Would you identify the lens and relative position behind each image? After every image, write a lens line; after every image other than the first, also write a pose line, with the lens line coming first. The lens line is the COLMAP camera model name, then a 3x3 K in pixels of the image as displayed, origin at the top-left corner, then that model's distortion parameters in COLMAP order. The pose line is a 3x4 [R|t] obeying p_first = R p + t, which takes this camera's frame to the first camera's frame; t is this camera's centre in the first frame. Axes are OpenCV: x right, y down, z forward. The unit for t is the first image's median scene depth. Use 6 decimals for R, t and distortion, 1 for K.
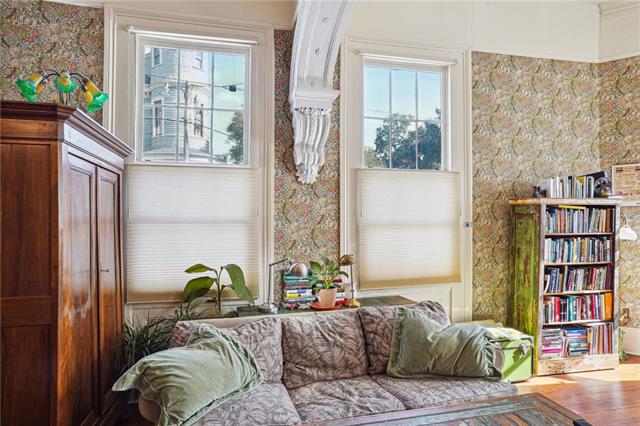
lens RADIAL K [[376.0, 0, 329.5], [0, 376.0, 217.9], [0, 0, 1]] dist [-0.025603, 0.020659]
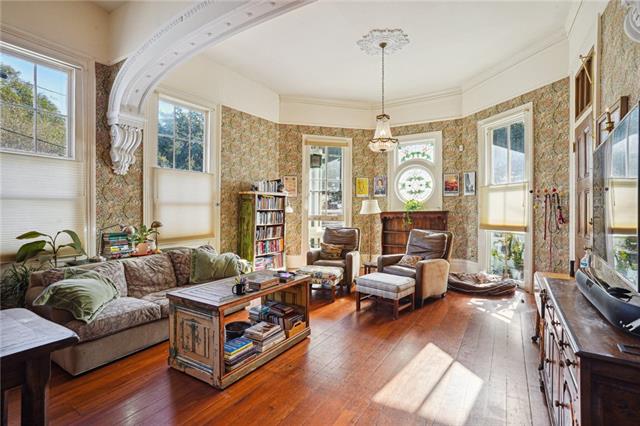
lens RADIAL K [[310.1, 0, 318.5], [0, 310.1, 209.3], [0, 0, 1]] dist [-0.002646, 0.003417]
pose [[0.710037, 0.001225, 0.704163, -0.354663], [-0.015686, 0.999778, 0.014078, 0.014237], [-0.703990, -0.021041, 0.709899, -0.399636]]
